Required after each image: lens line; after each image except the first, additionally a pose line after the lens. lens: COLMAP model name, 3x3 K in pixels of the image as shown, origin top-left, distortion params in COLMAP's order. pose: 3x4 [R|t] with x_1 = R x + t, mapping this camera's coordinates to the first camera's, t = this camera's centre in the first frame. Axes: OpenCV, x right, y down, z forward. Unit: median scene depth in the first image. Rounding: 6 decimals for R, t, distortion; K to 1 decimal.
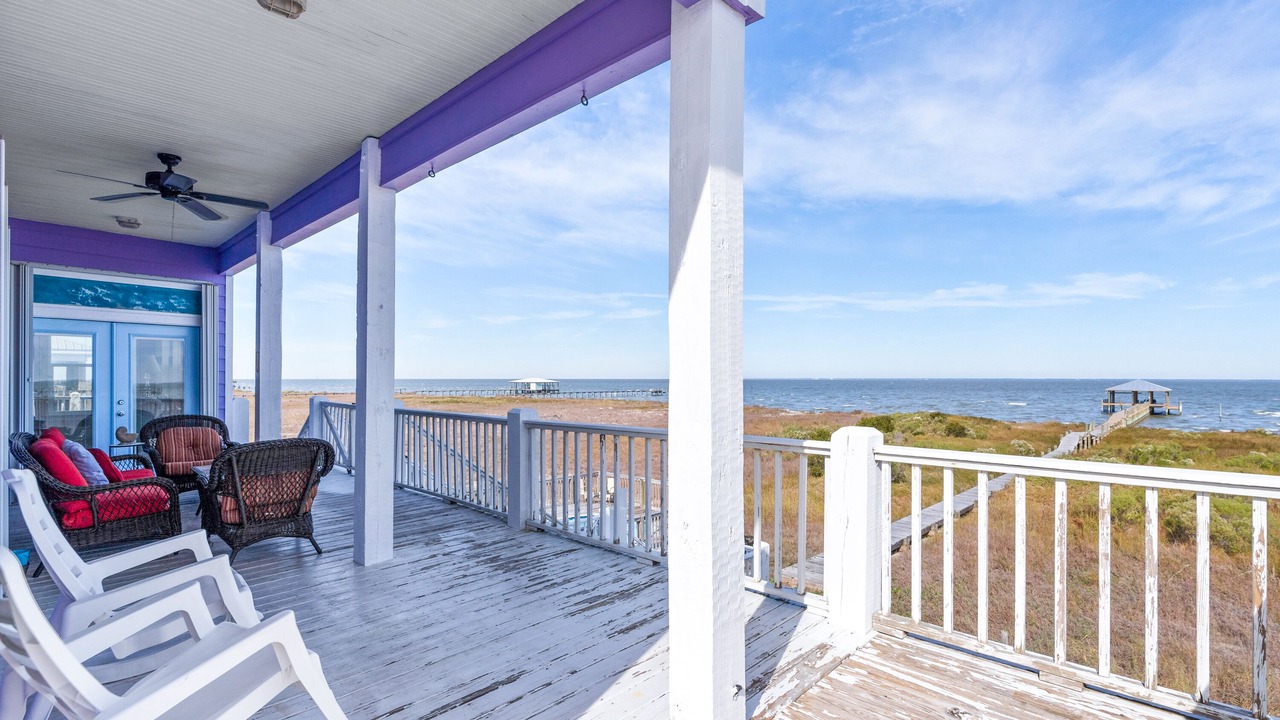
lens RADIAL K [[584.9, 0, 640.0], [0, 584.9, 360.0], [0, 0, 1]] dist [0.001012, 0.000026]
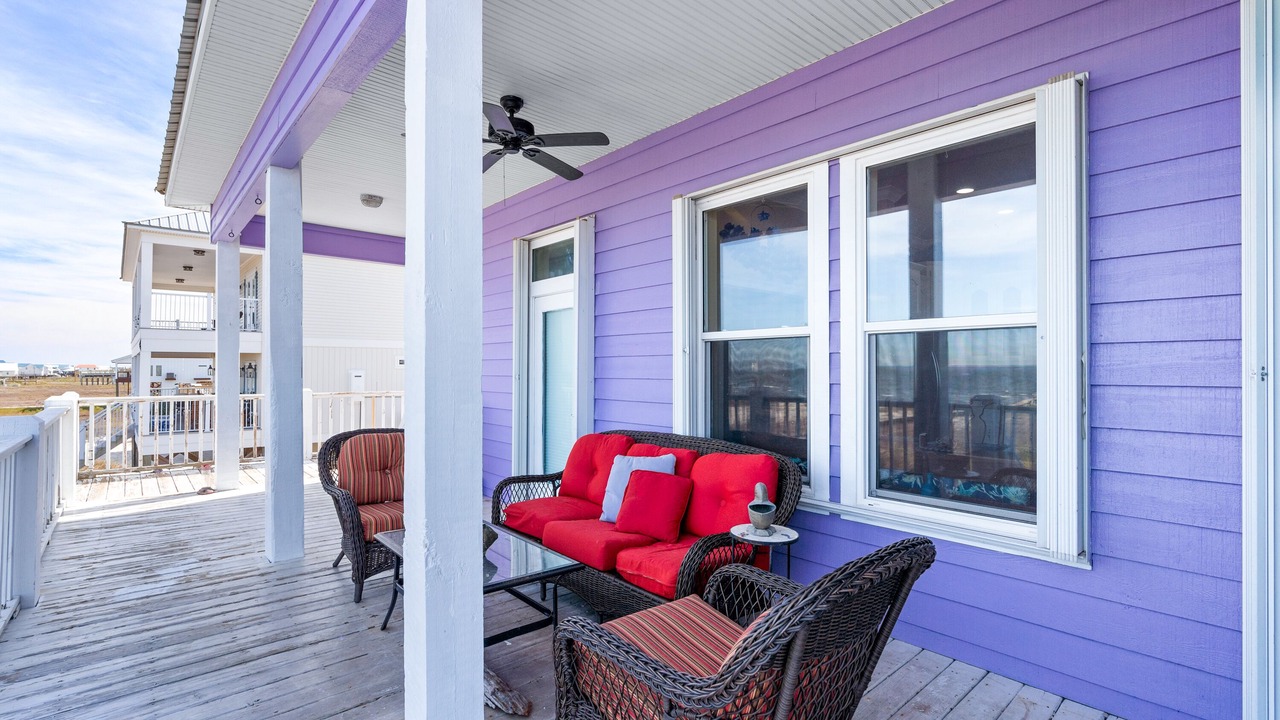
lens RADIAL K [[584.9, 0, 640.0], [0, 584.9, 360.0], [0, 0, 1]] dist [0.001012, 0.000026]
pose [[-0.995200, 0.001698, 0.097843, -1.022951], [-0.001079, 0.999598, -0.028328, 0.044152], [-0.097852, -0.028298, -0.994799, 1.728997]]
